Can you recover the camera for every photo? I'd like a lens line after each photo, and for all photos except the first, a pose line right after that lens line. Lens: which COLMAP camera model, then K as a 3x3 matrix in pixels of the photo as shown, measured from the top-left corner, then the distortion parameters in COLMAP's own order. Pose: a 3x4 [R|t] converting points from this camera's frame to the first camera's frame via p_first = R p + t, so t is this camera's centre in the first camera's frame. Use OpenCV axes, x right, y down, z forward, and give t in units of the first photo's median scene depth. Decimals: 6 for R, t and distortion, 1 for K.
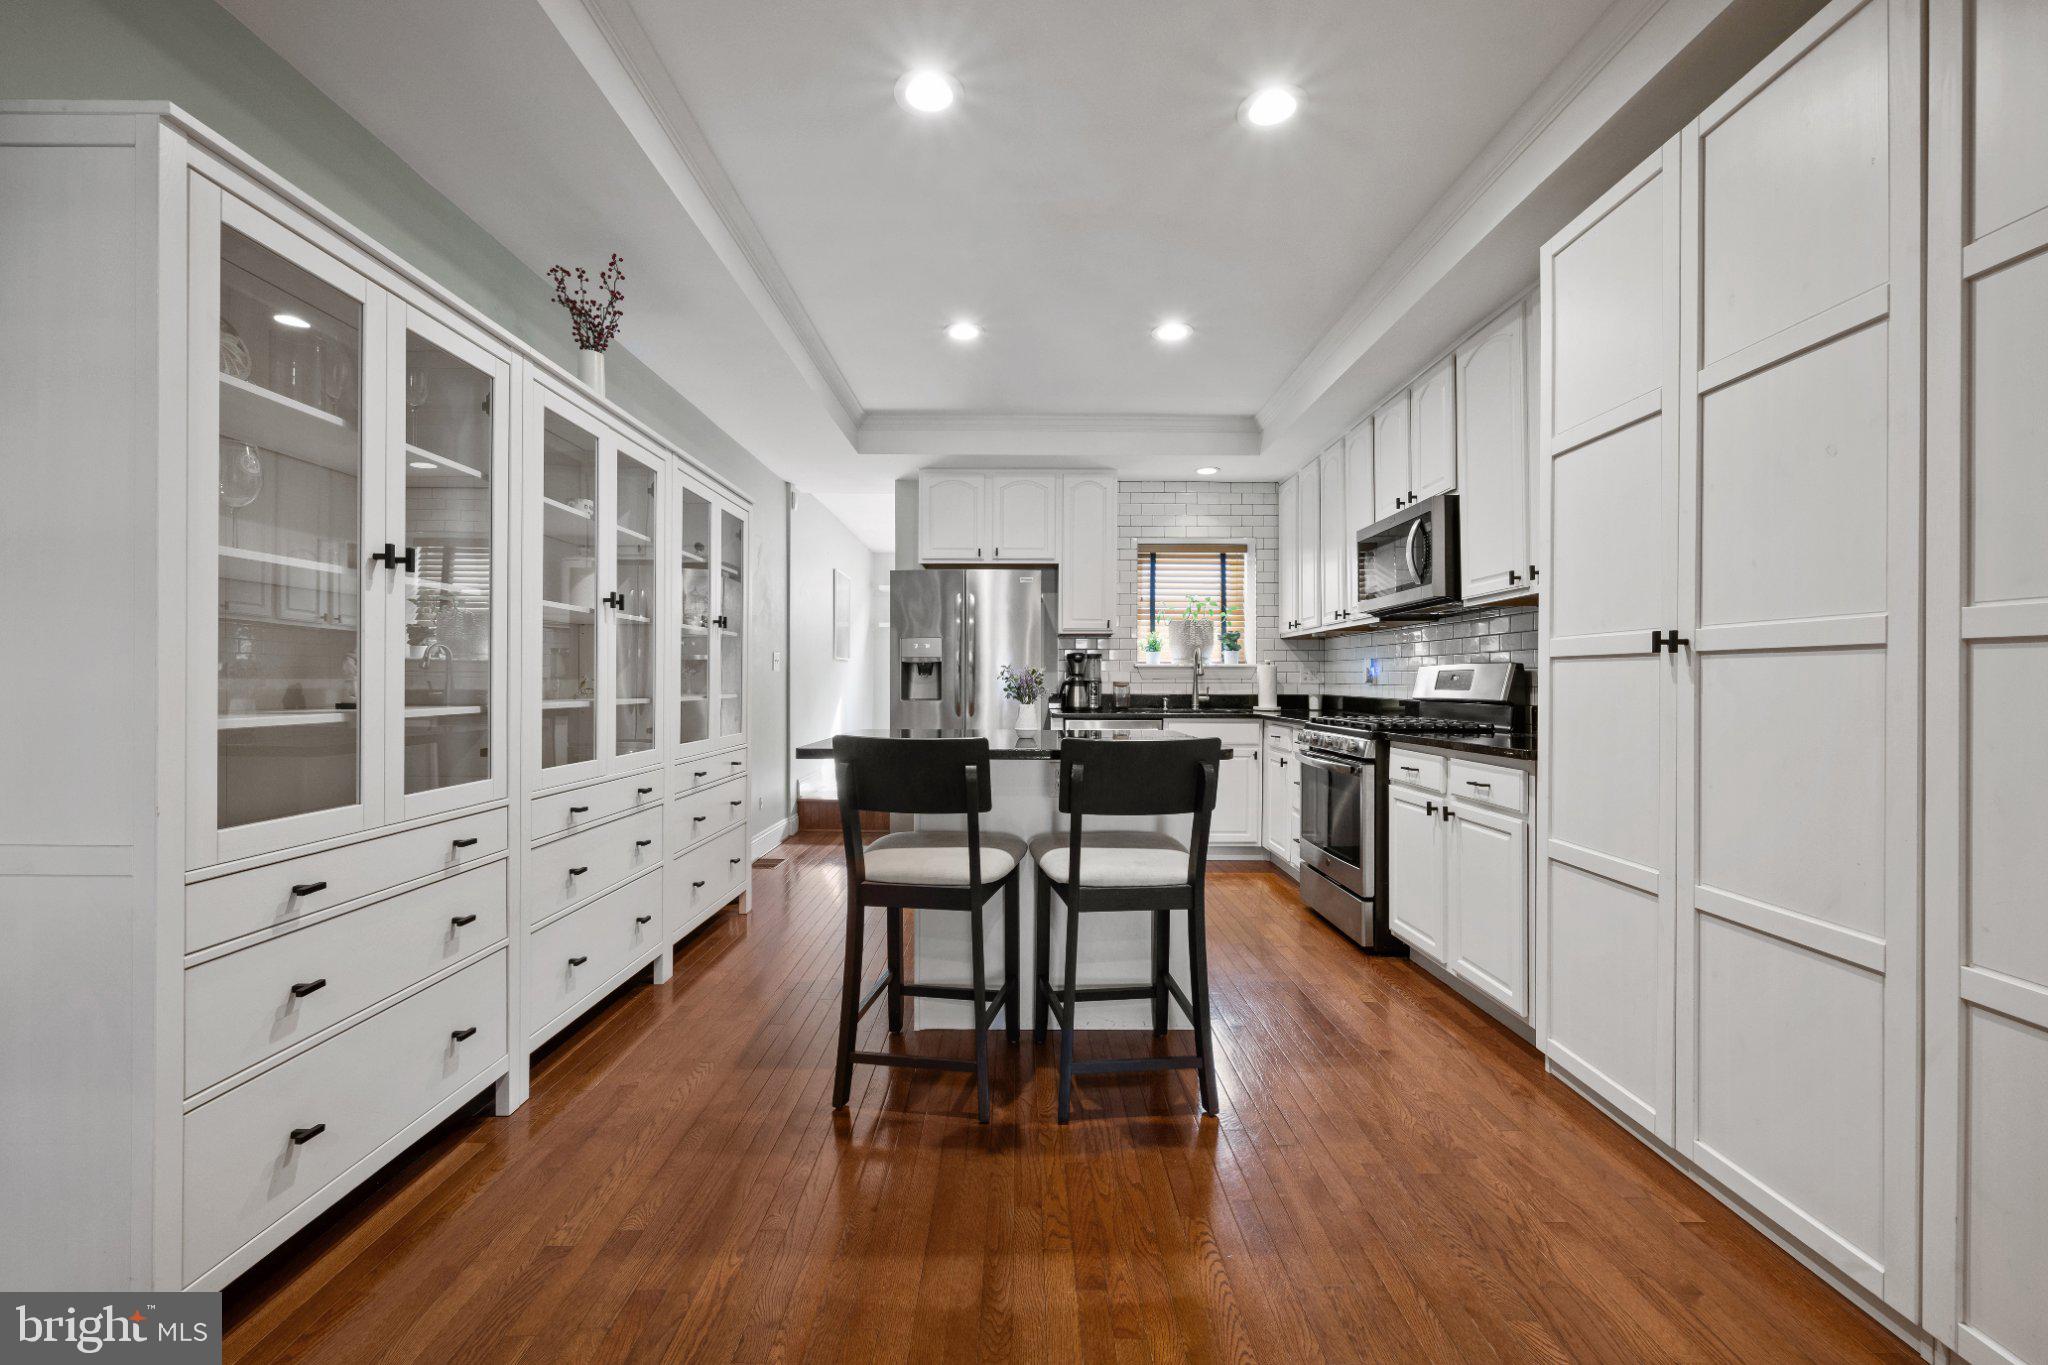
lens RADIAL K [[809.7, 0, 1028.4], [0, 809.7, 679.2], [0, 0, 1]] dist [-0.002396, -0.000284]
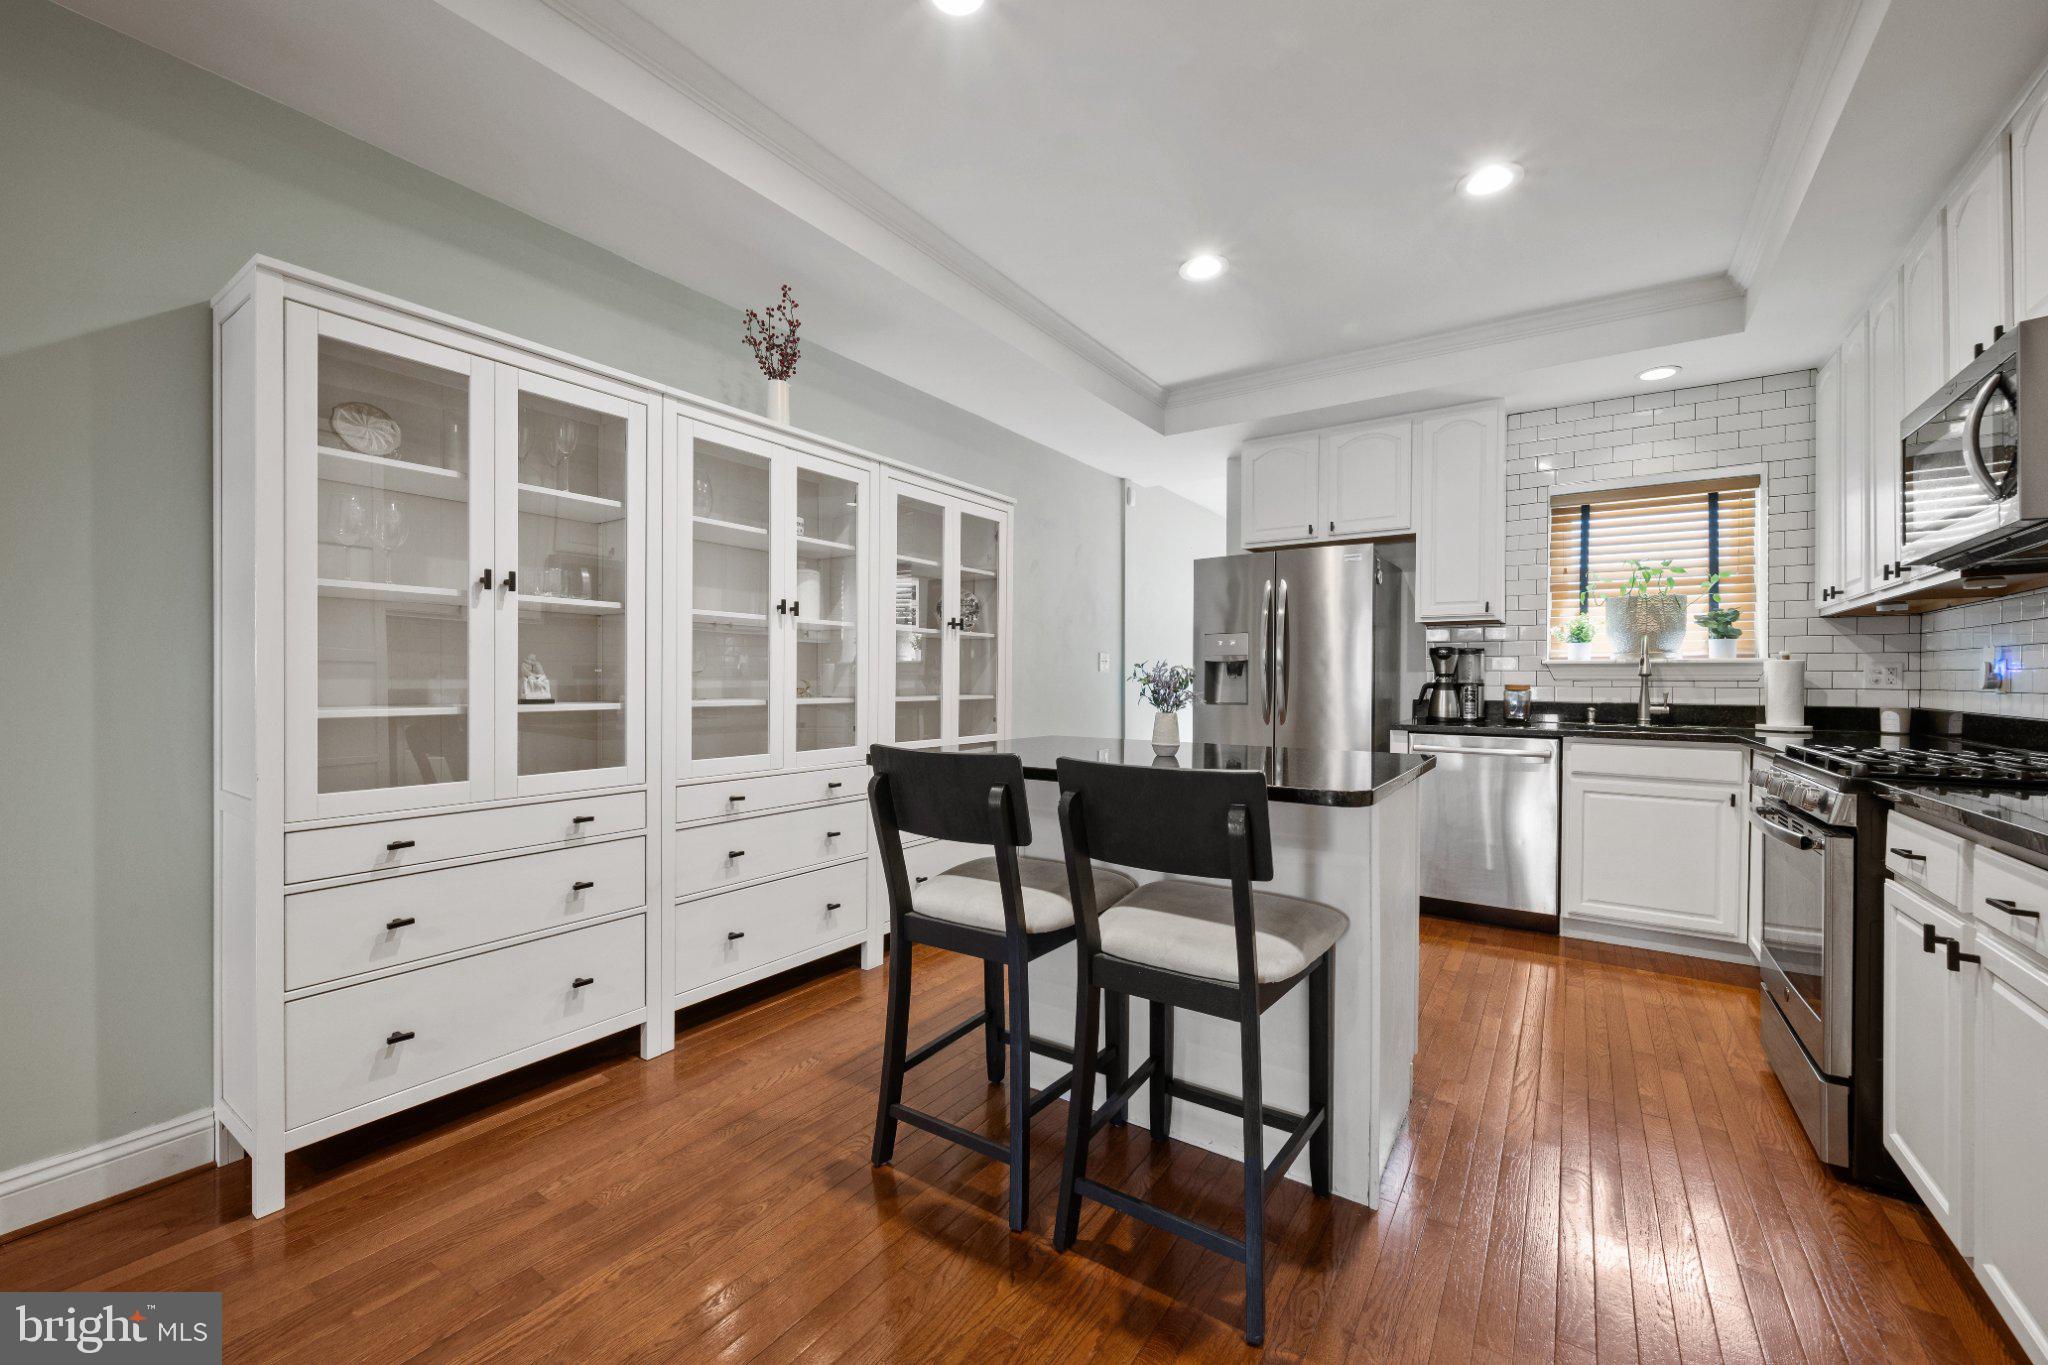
lens RADIAL K [[809.7, 0, 1015.2], [0, 809.7, 682.5], [0, 0, 1]] dist [-0.002396, -0.000284]
pose [[0.819046, 0.003610, -0.573717, 0.182465], [-0.001661, 0.999991, 0.003922, -0.000878], [0.573726, -0.002260, 0.819044, 0.148741]]
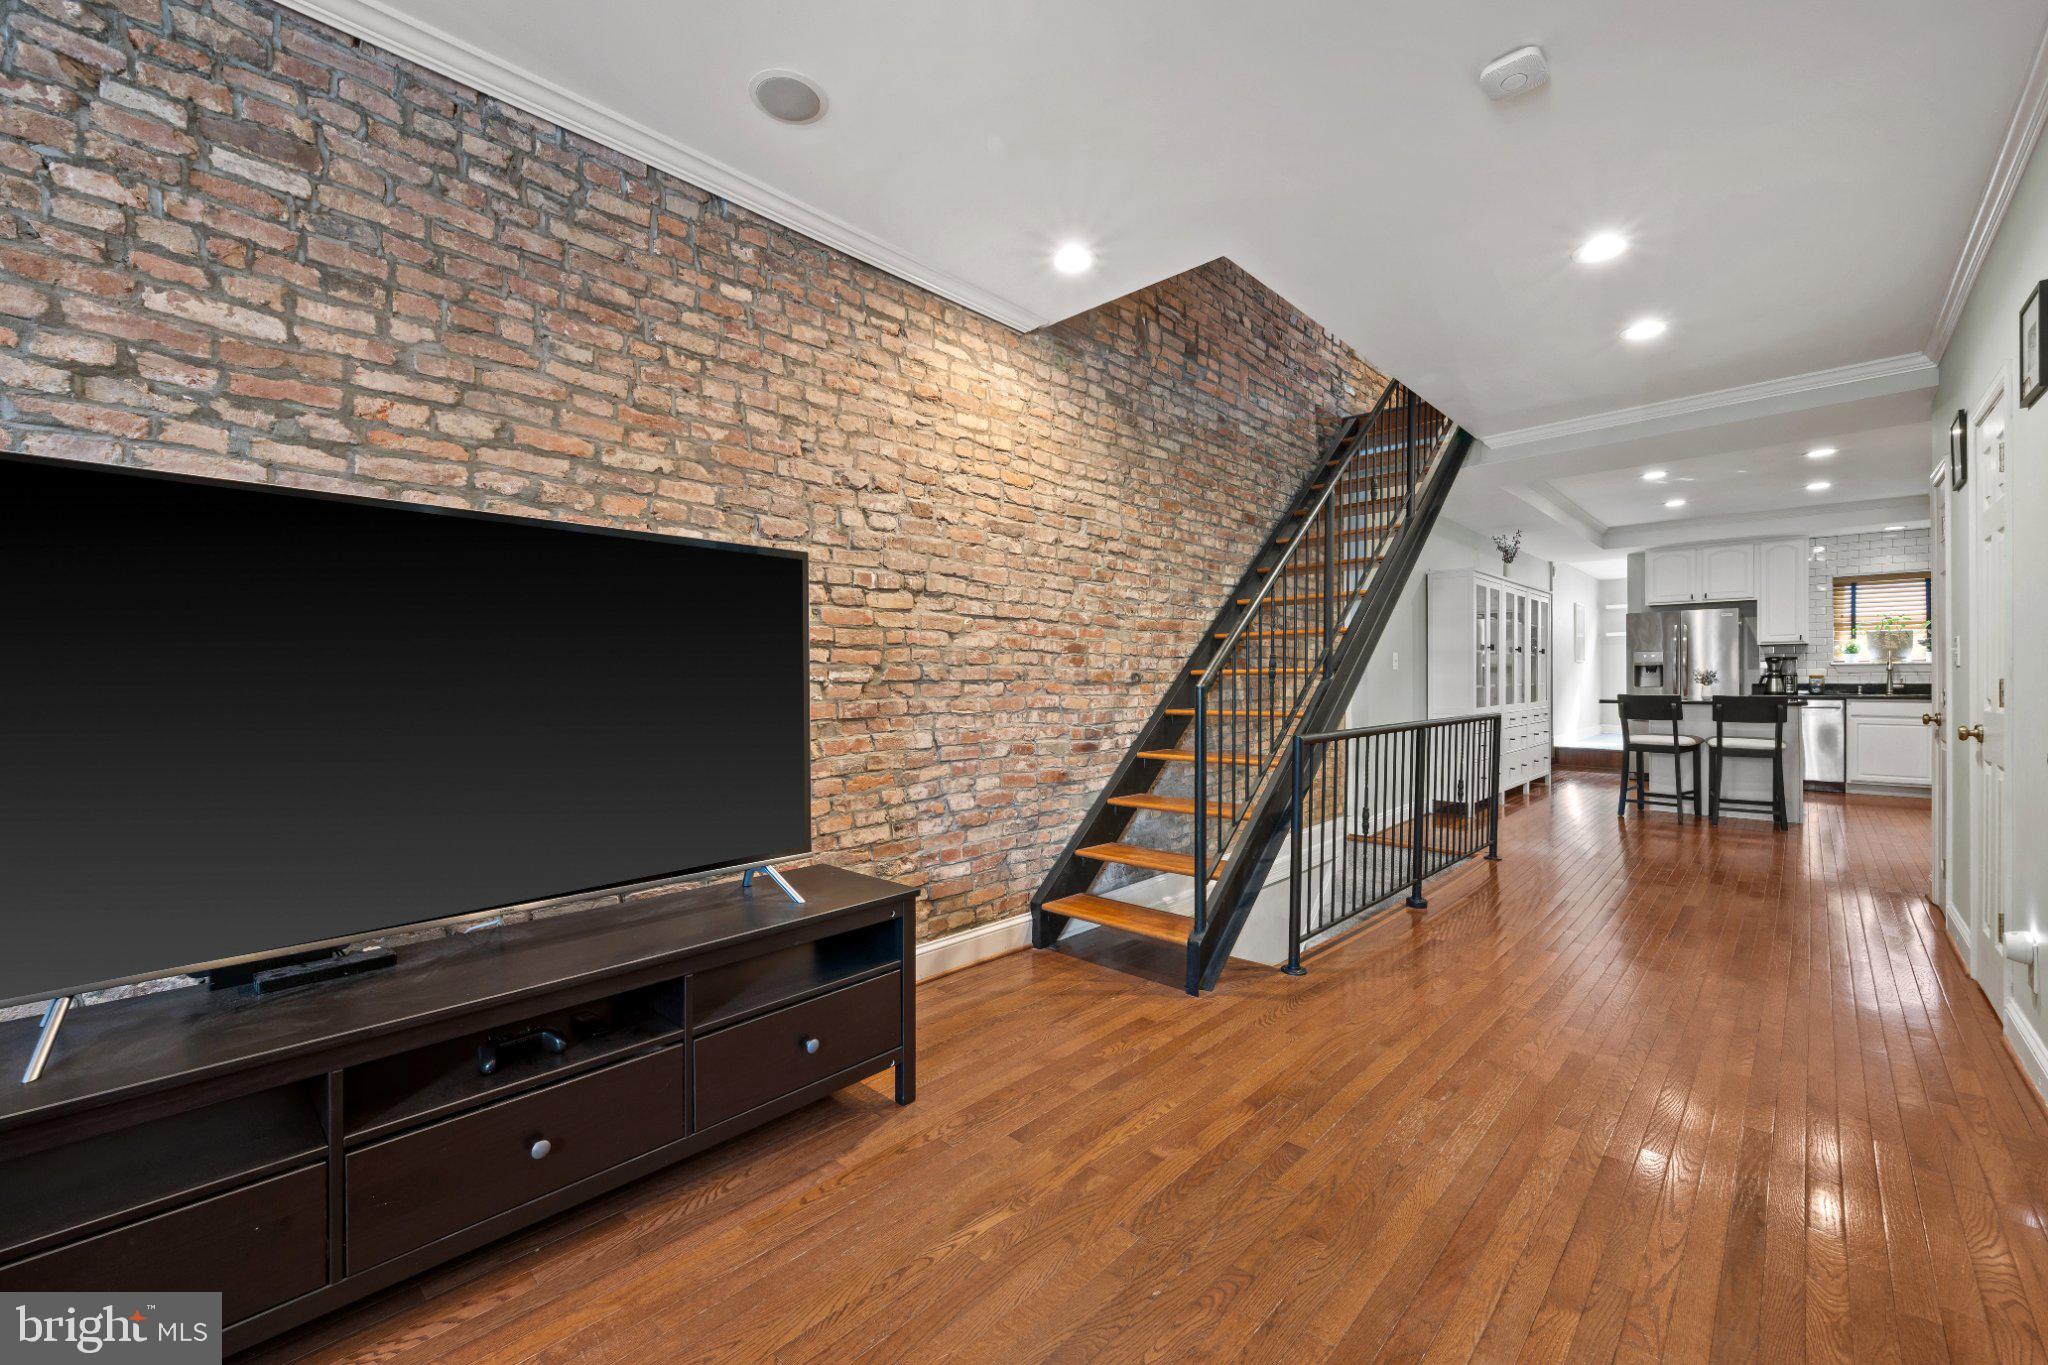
lens RADIAL K [[809.7, 0, 1025.8], [0, 809.7, 682.2], [0, 0, 1]] dist [-0.002396, -0.000284]
pose [[0.711945, -0.004970, -0.702218, 0.137115], [0.010186, 0.999943, 0.003251, -0.003849], [0.702162, -0.009468, 0.711955, -1.195475]]
